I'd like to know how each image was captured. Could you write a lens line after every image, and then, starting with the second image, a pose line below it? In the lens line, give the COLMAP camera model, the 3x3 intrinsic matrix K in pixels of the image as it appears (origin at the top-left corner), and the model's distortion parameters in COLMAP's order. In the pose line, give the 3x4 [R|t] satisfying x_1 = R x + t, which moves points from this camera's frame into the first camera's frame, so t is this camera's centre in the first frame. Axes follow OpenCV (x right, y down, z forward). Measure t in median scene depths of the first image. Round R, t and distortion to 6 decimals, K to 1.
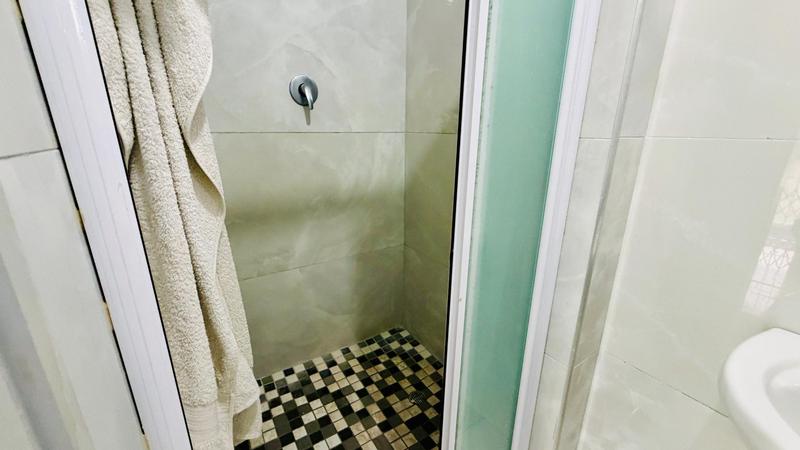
lens RADIAL K [[319.2, 0, 398.9], [0, 319.2, 223.1], [0, 0, 1]] dist [0.000313, -0.000070]
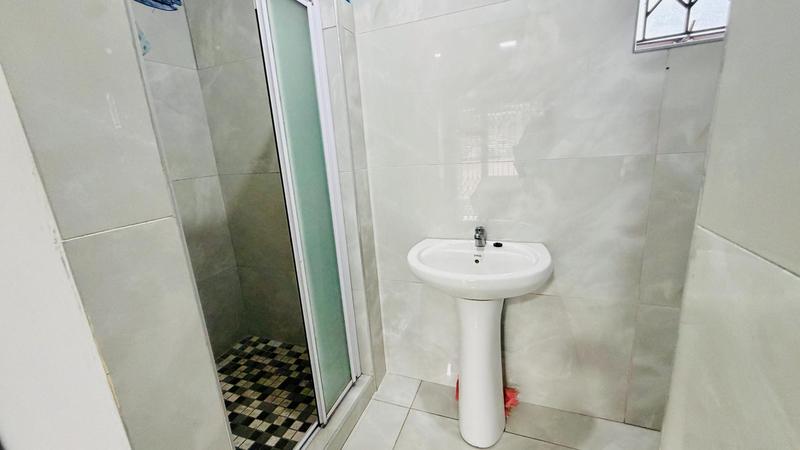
lens RADIAL K [[319.2, 0, 397.2], [0, 319.2, 224.4], [0, 0, 1]] dist [0.000313, -0.000070]
pose [[0.808137, -0.200218, 0.553920, -0.148126], [0.237858, 0.971292, 0.004059, 0.062408], [-0.538831, 0.128474, 0.832560, -0.389342]]
